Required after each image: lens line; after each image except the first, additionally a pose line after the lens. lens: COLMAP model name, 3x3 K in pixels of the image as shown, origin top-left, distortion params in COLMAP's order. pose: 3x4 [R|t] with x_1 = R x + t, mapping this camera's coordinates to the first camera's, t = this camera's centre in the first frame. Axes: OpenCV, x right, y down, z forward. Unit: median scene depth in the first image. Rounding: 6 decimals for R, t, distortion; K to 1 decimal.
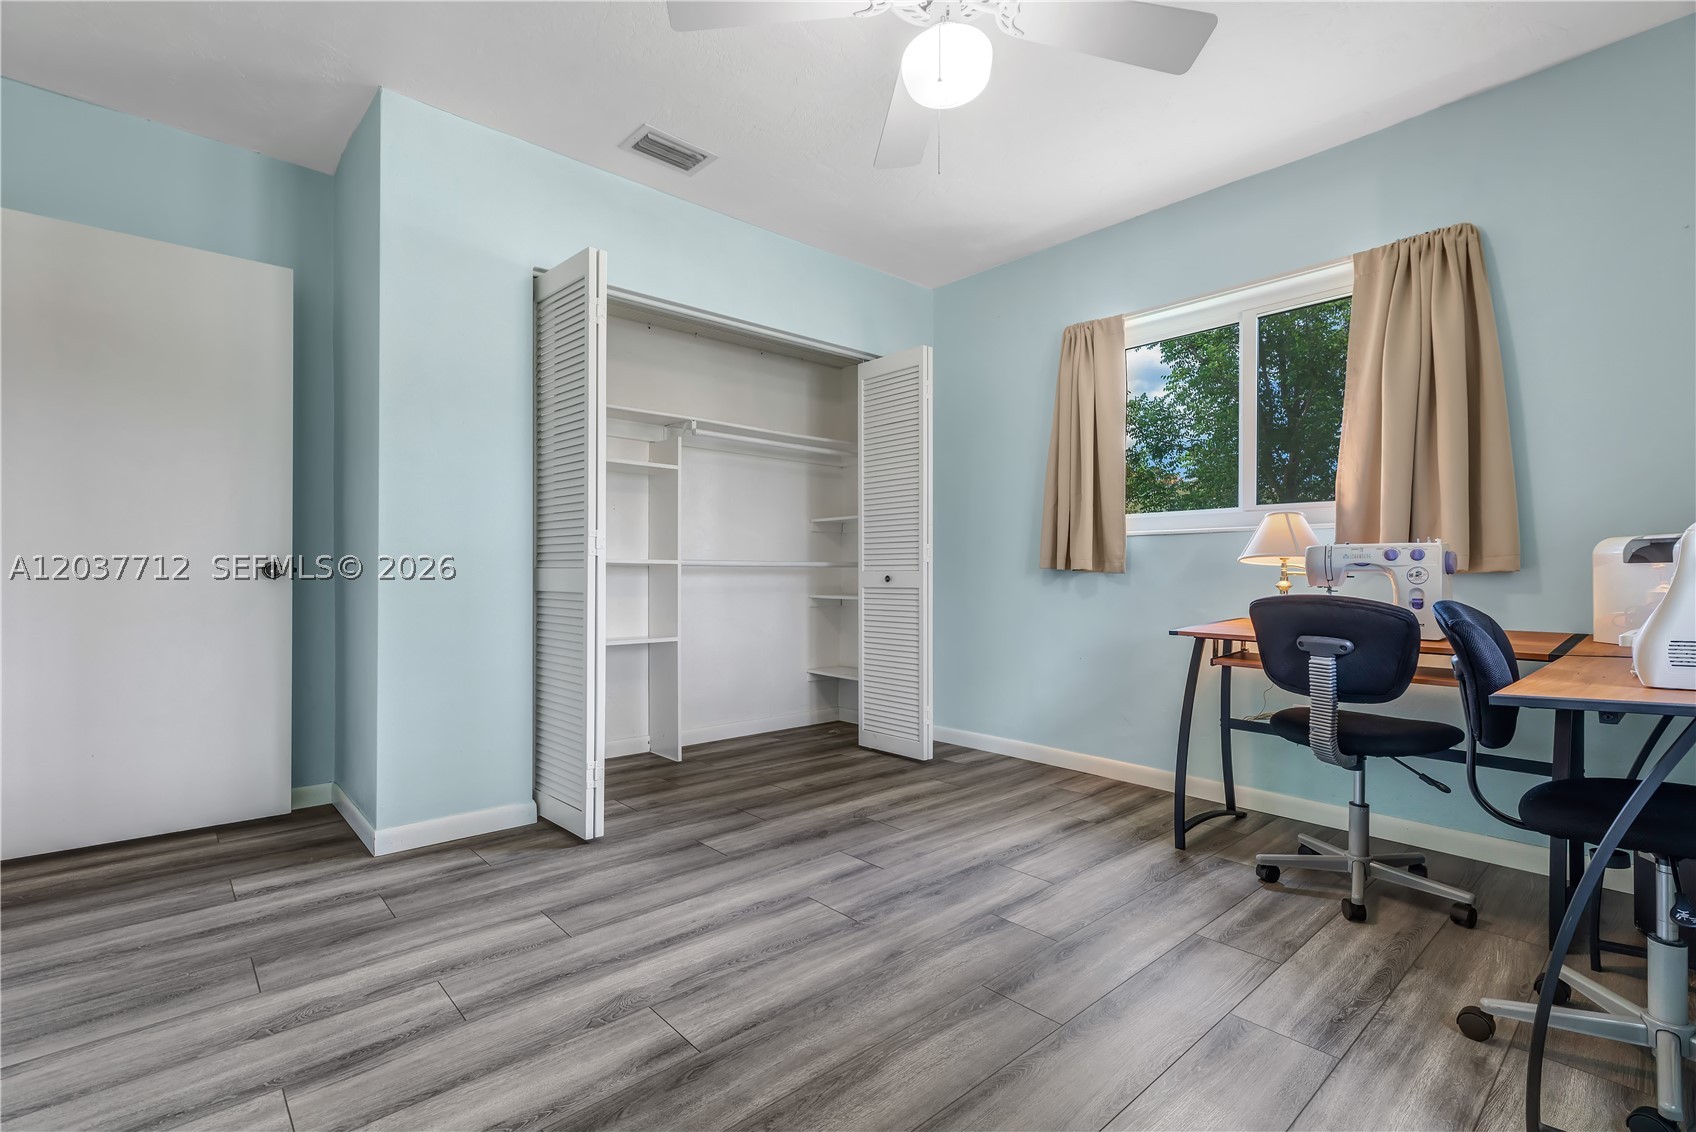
lens RADIAL K [[771.5, 0, 845.3], [0, 771.5, 564.7], [0, 0, 1]] dist [0.003907, -0.000284]
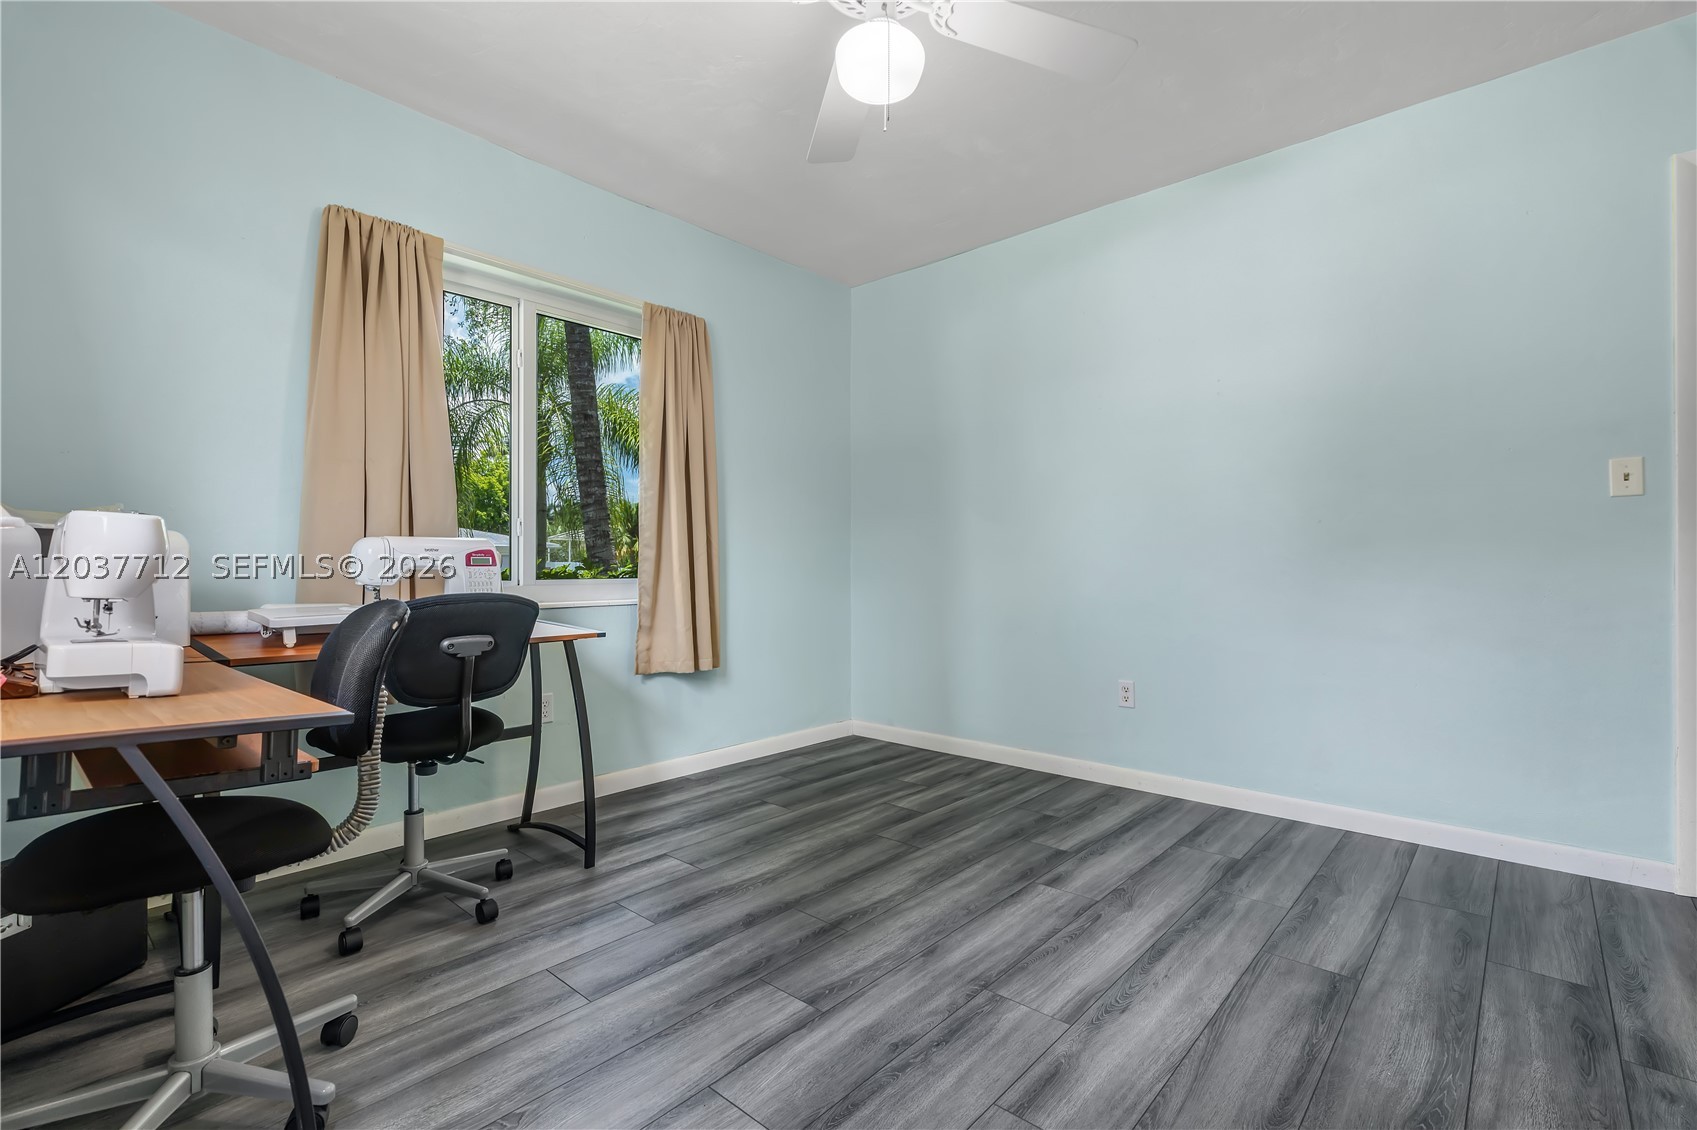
lens RADIAL K [[772.0, 0, 845.8], [0, 772.0, 563.7], [0, 0, 1]] dist [0.003907, -0.000284]
pose [[-0.994726, -0.001308, -0.102561, 0.267295], [0.000276, 0.999881, -0.015438, 0.008593], [0.102568, -0.015385, -0.994607, 1.927822]]
